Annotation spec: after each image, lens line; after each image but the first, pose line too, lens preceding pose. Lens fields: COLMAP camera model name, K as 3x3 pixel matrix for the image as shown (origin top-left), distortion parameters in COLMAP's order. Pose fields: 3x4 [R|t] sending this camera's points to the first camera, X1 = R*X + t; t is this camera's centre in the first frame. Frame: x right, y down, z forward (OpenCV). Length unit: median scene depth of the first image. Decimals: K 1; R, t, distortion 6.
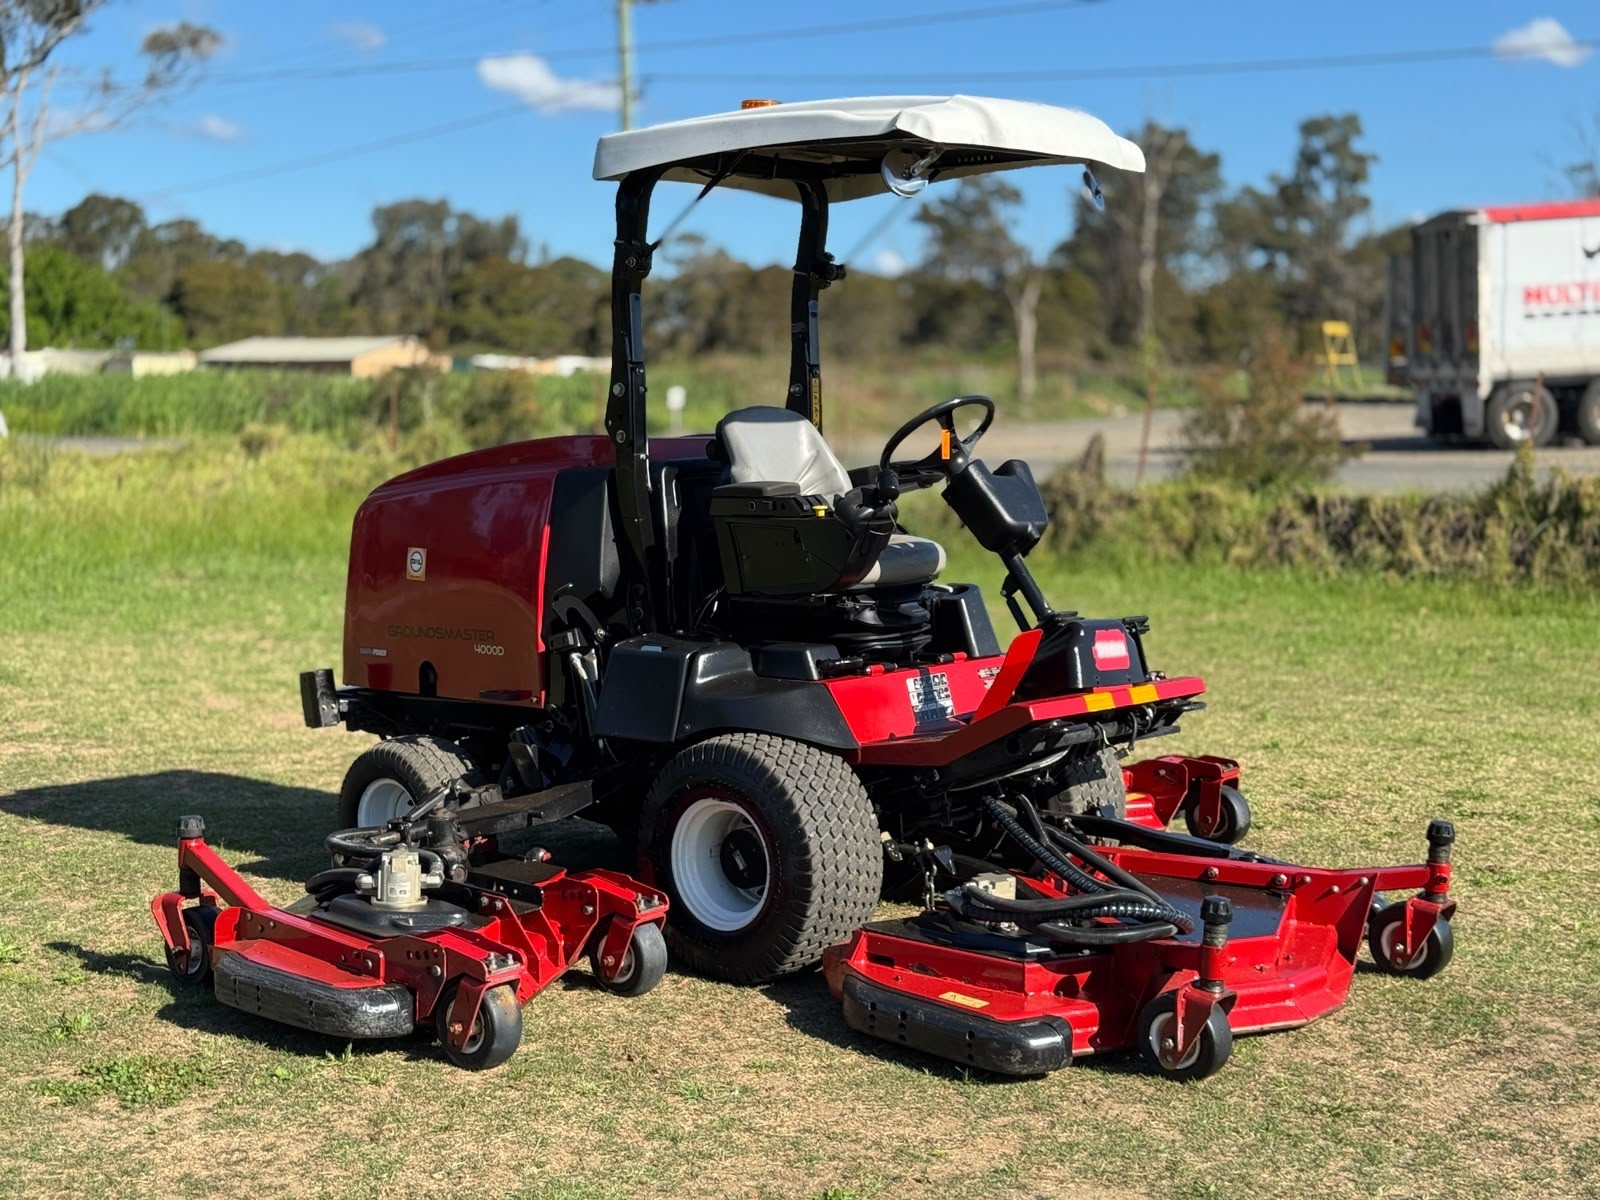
lens RADIAL K [[2244.6, 0, 804.6], [0, 2244.6, 608.8], [0, 0, 1]] dist [0.170863, -0.050568]
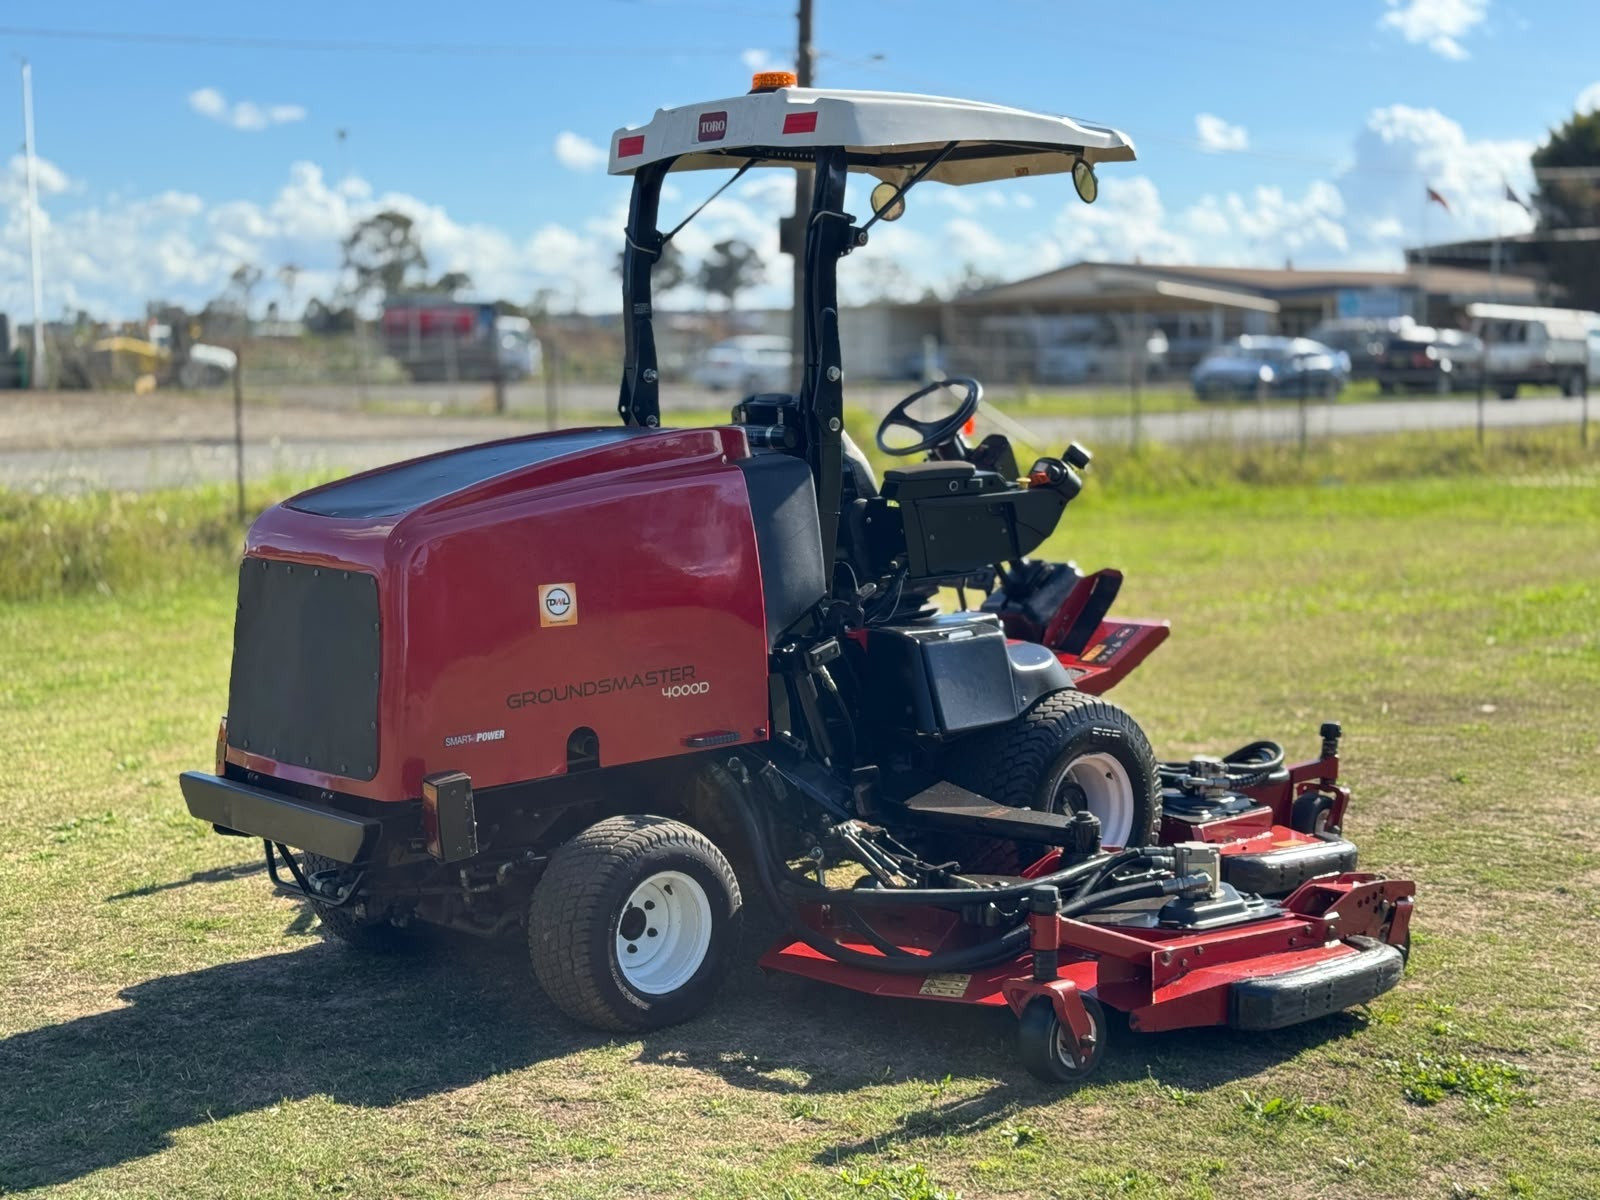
lens RADIAL K [[2244.6, 0, 804.6], [0, 2244.6, 608.8], [0, 0, 1]] dist [0.170863, -0.050568]
pose [[0.122016, -0.103619, 0.987104, -1.060650], [0.106603, 0.990151, 0.090761, -0.091396], [-0.986787, 0.094154, 0.131861, 0.946355]]
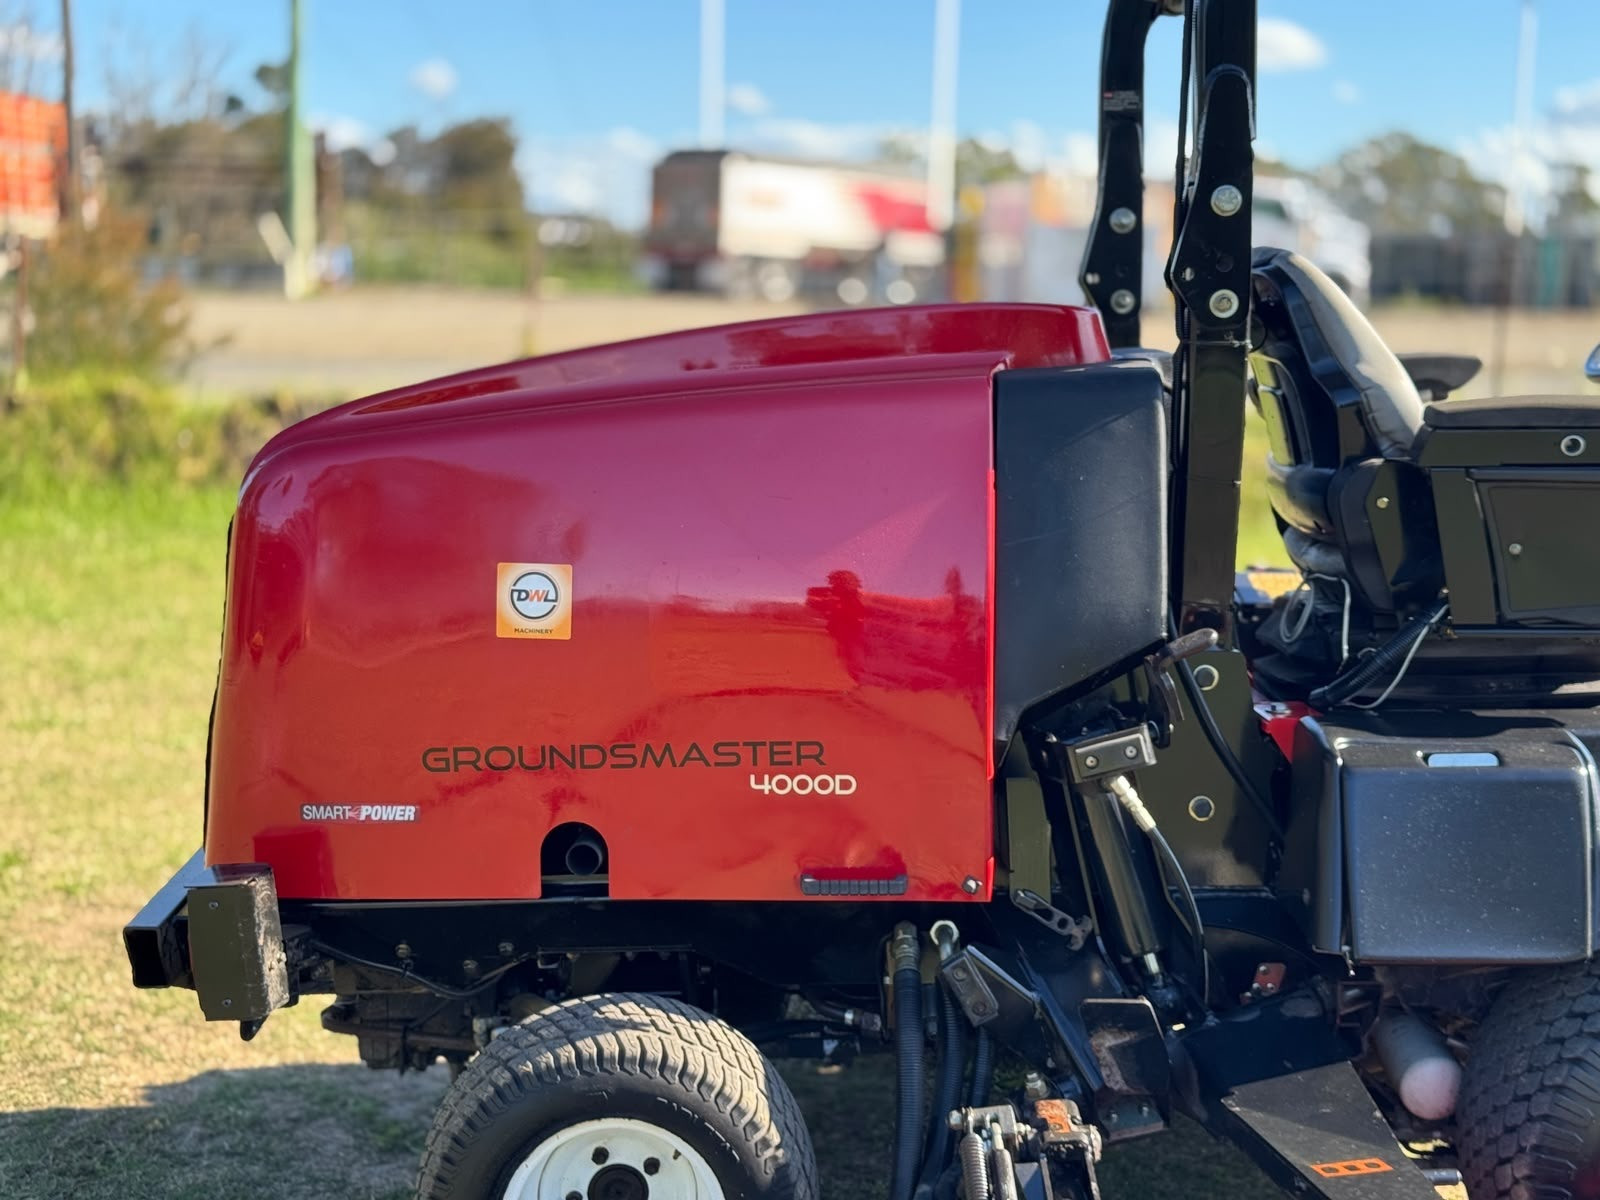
lens RADIAL K [[2239.3, 0, 794.4], [0, 2239.3, 611.5], [0, 0, 1]] dist [0.185882, -0.382681]
pose [[0.740548, -0.079258, 0.667313, -0.487701], [0.045829, 0.996665, 0.067518, -0.051531], [-0.670439, -0.019418, 0.741710, 0.752422]]
